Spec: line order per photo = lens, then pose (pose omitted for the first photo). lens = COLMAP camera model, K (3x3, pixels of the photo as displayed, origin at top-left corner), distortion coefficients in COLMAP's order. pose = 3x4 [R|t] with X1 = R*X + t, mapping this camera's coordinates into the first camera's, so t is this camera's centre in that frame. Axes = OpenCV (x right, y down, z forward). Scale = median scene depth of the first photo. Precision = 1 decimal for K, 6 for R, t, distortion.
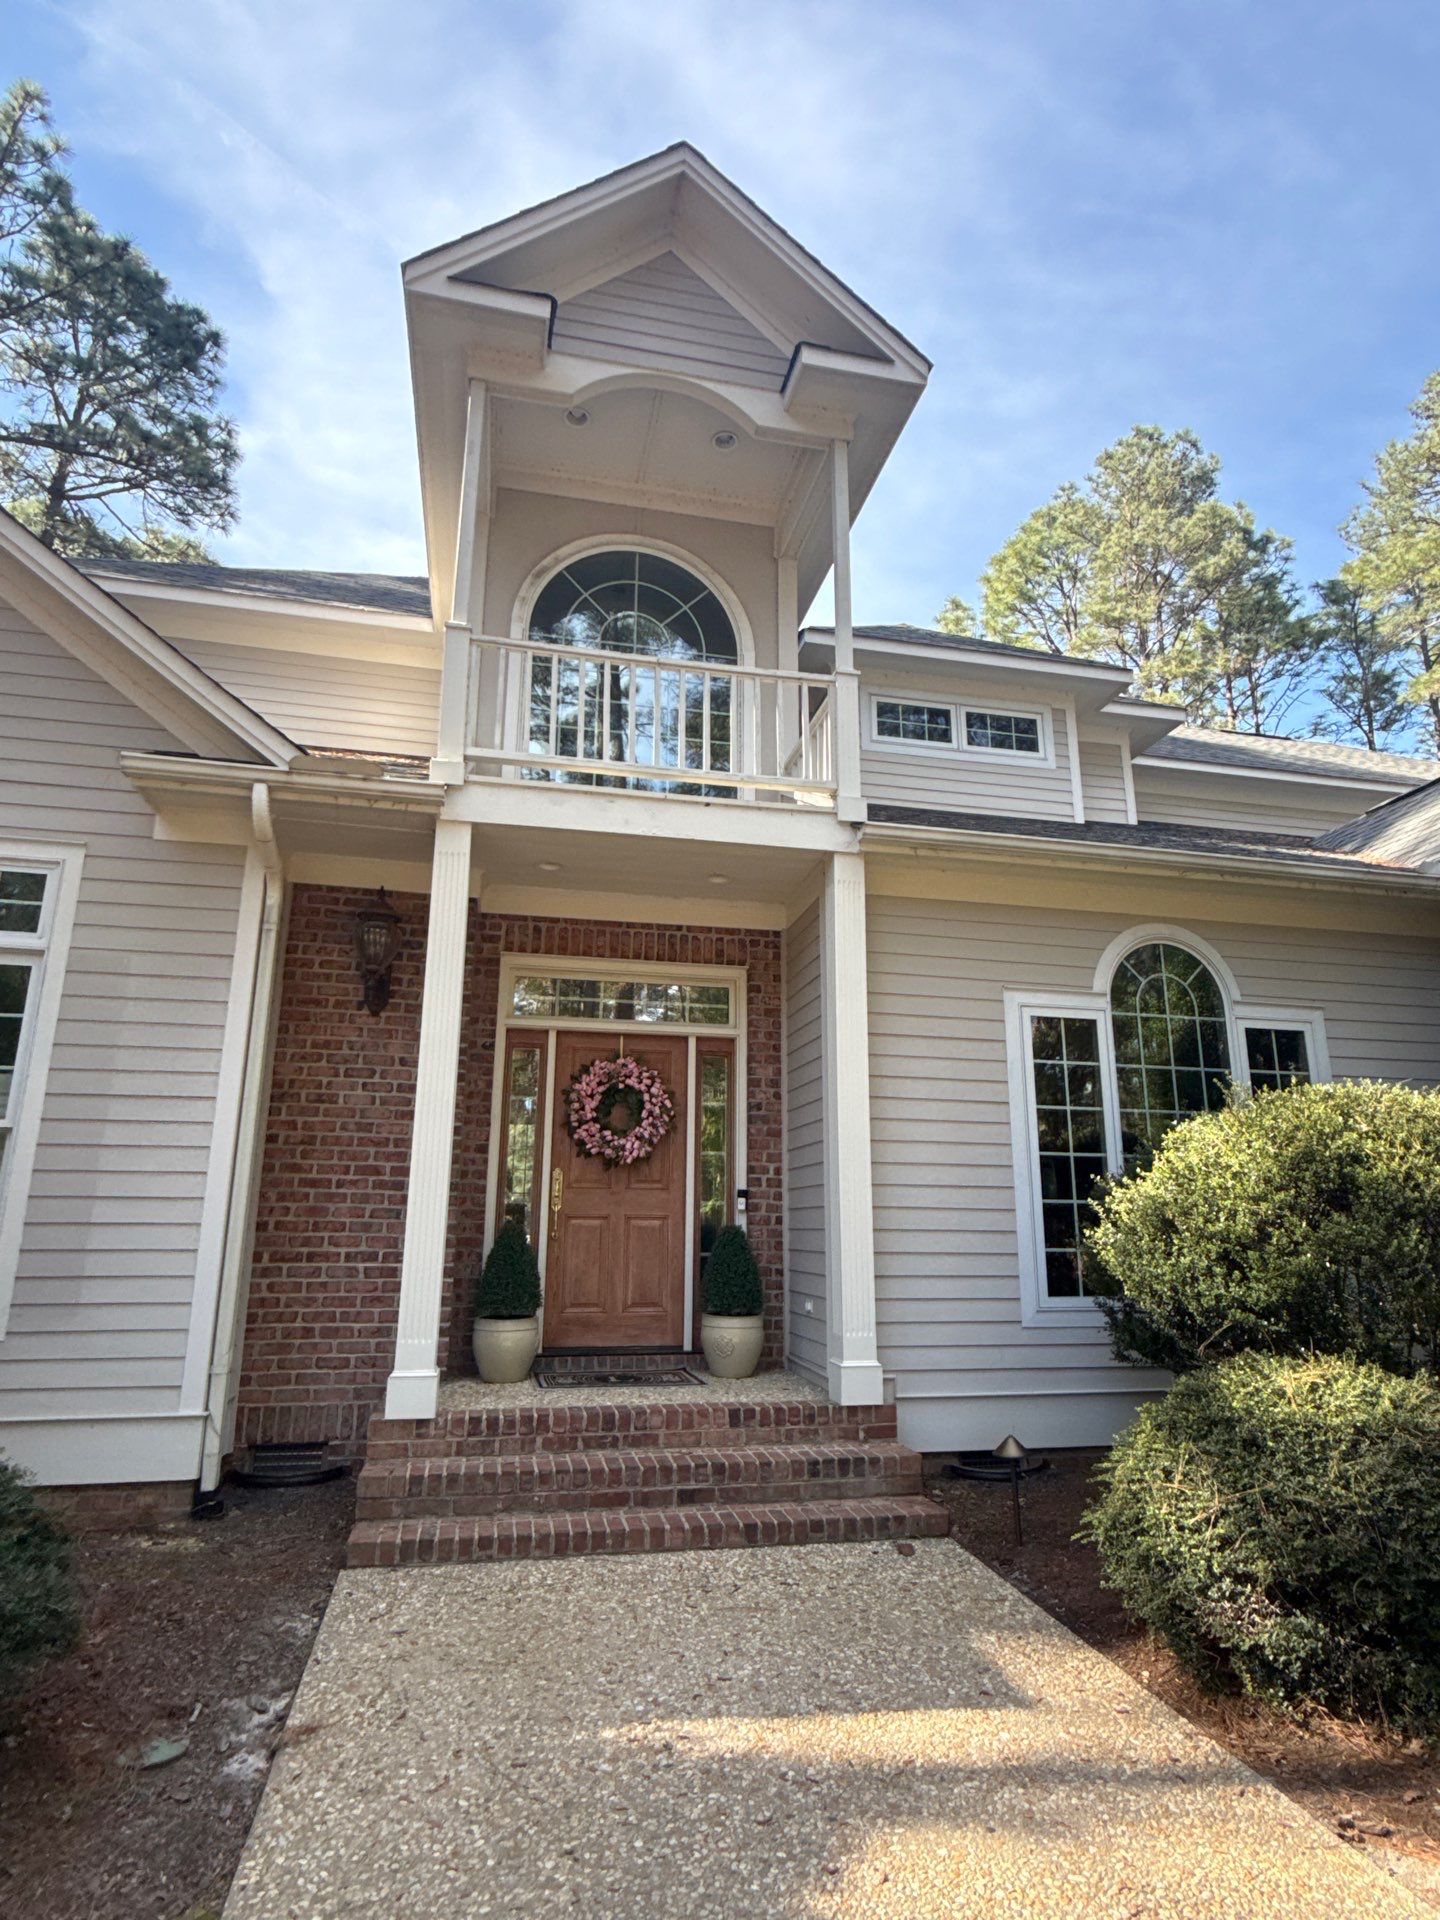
lens RADIAL K [[1049.3, 0, 719.4], [0, 1049.3, 956.7], [0, 0, 1]] dist [0.000616, -0.000975]
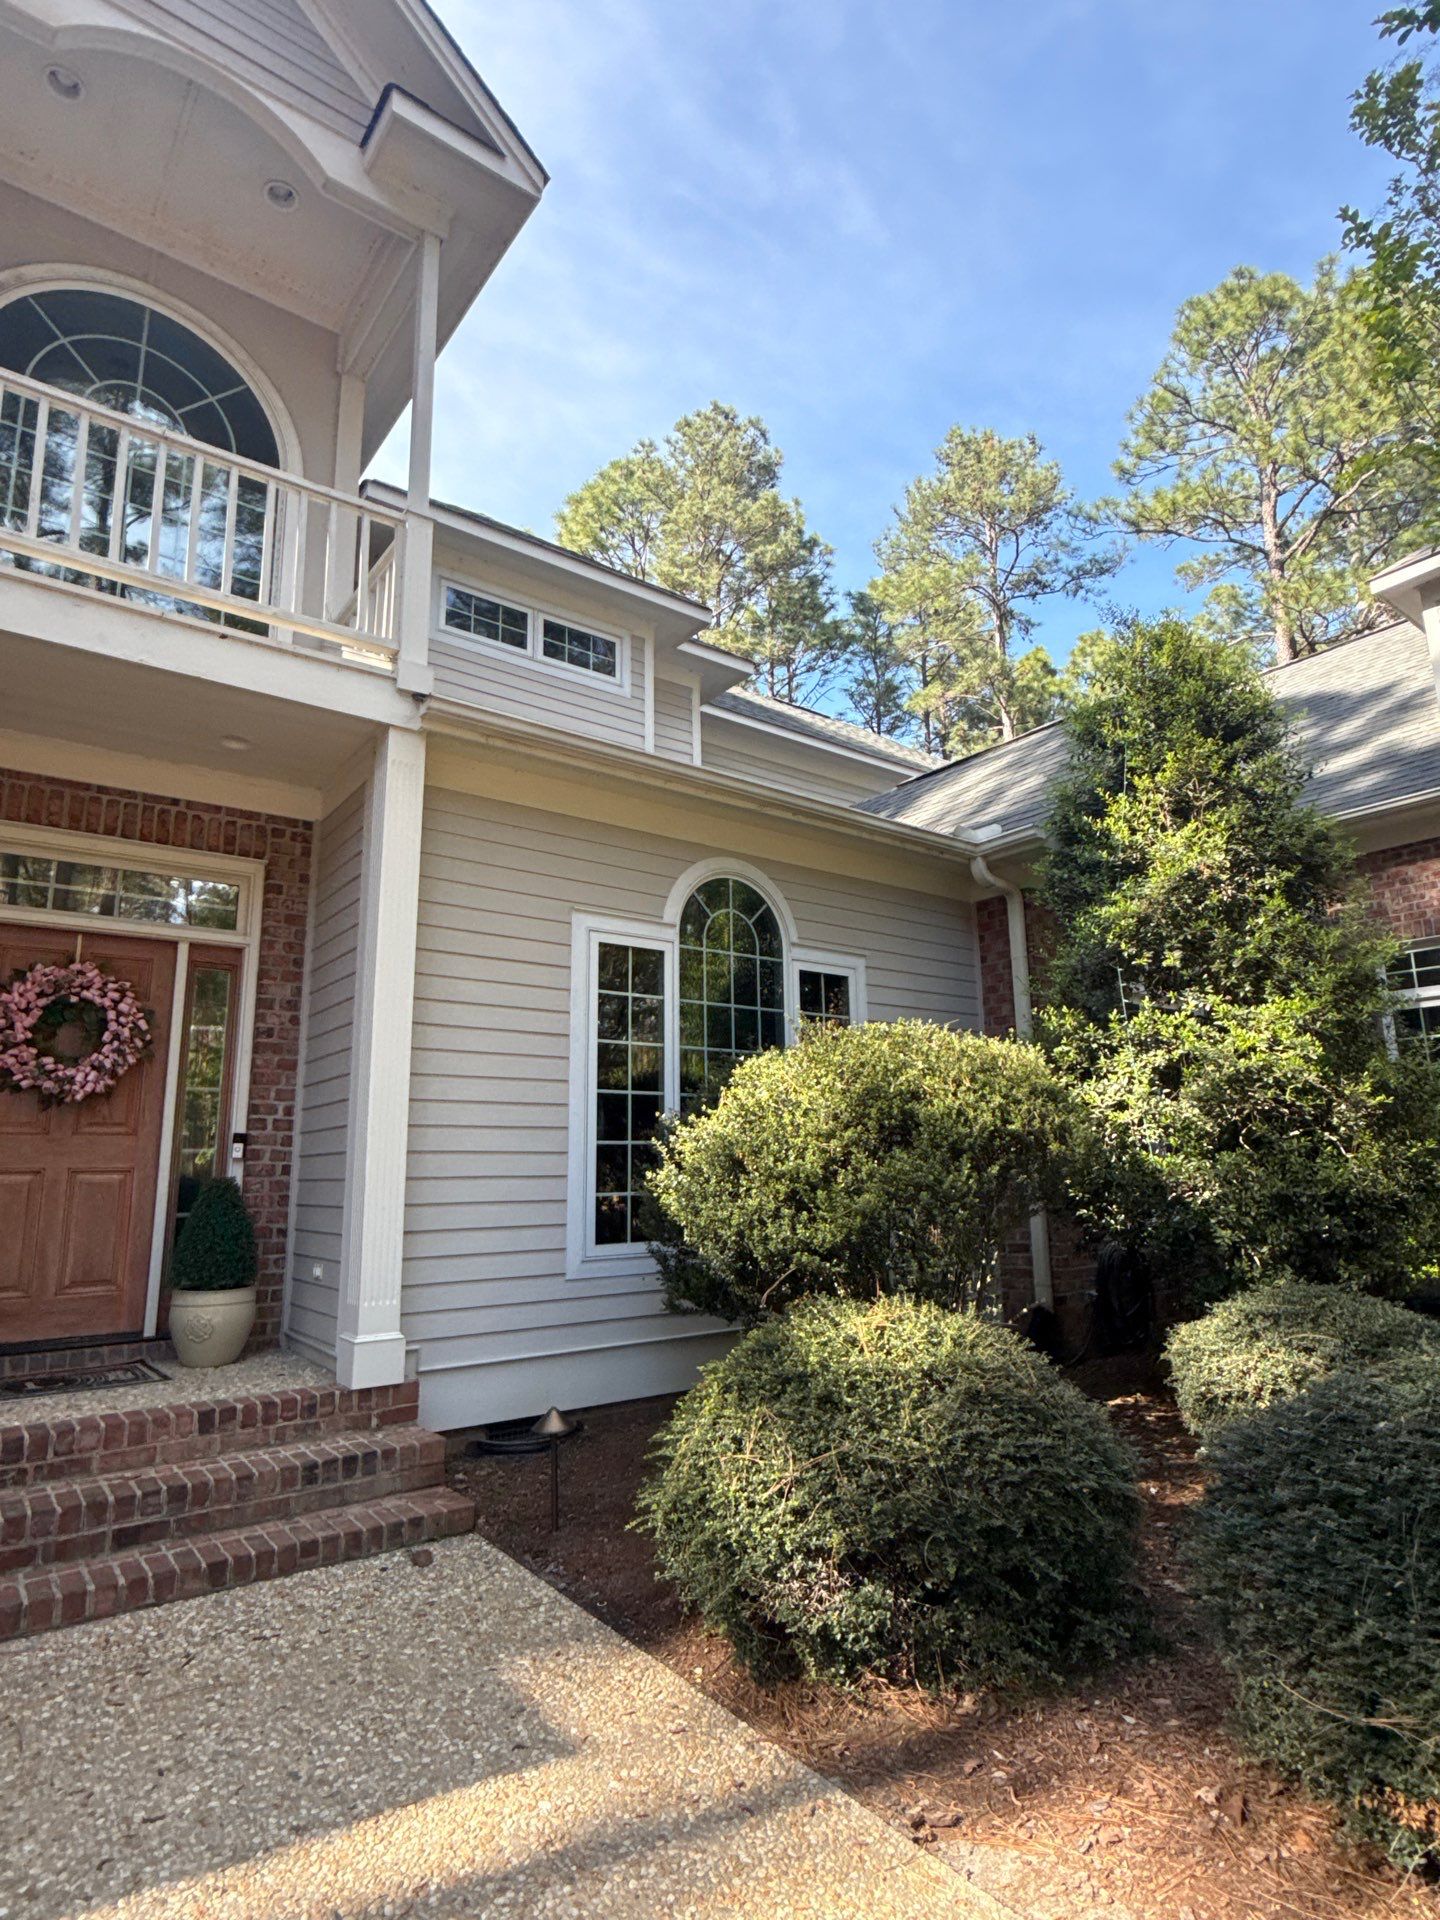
lens RADIAL K [[1049.3, 0, 721.3], [0, 1049.3, 957.8], [0, 0, 1]] dist [0.000616, -0.000975]
pose [[0.904850, 0.061890, 0.421207, 0.009229], [-0.083261, 0.995997, 0.032519, 0.032501], [-0.417509, -0.064495, 0.906381, 0.130264]]
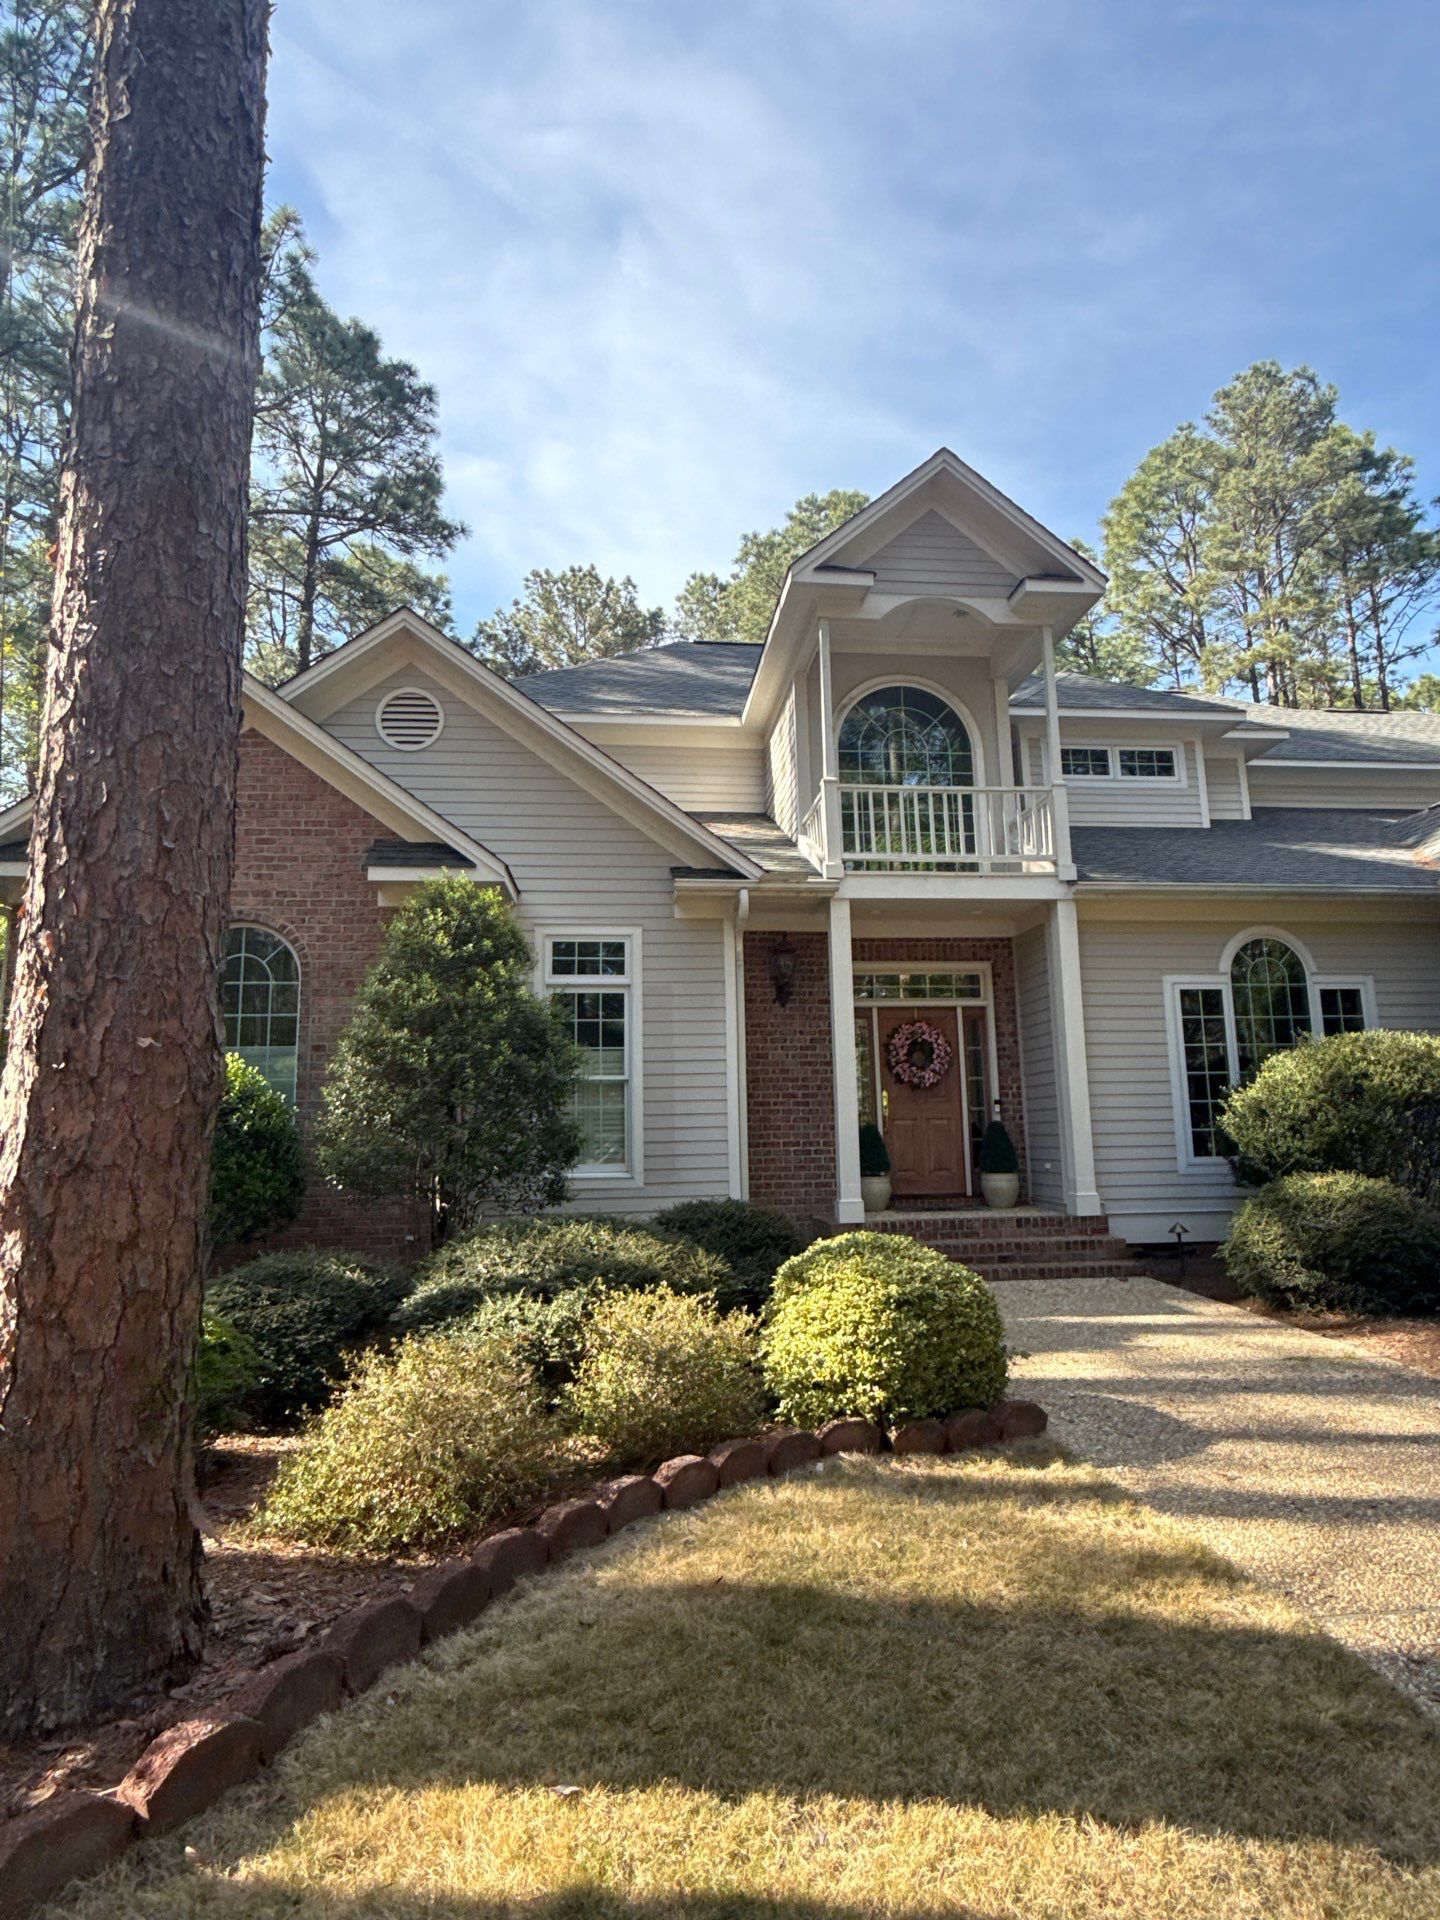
lens RADIAL K [[1049.3, 0, 724.7], [0, 1049.3, 962.6], [0, 0, 1]] dist [0.000616, -0.000975]
pose [[0.994397, -0.042389, -0.096841, -0.254145], [0.050854, 0.994936, 0.086693, -0.168230], [0.092676, -0.091132, 0.991517, -0.698893]]
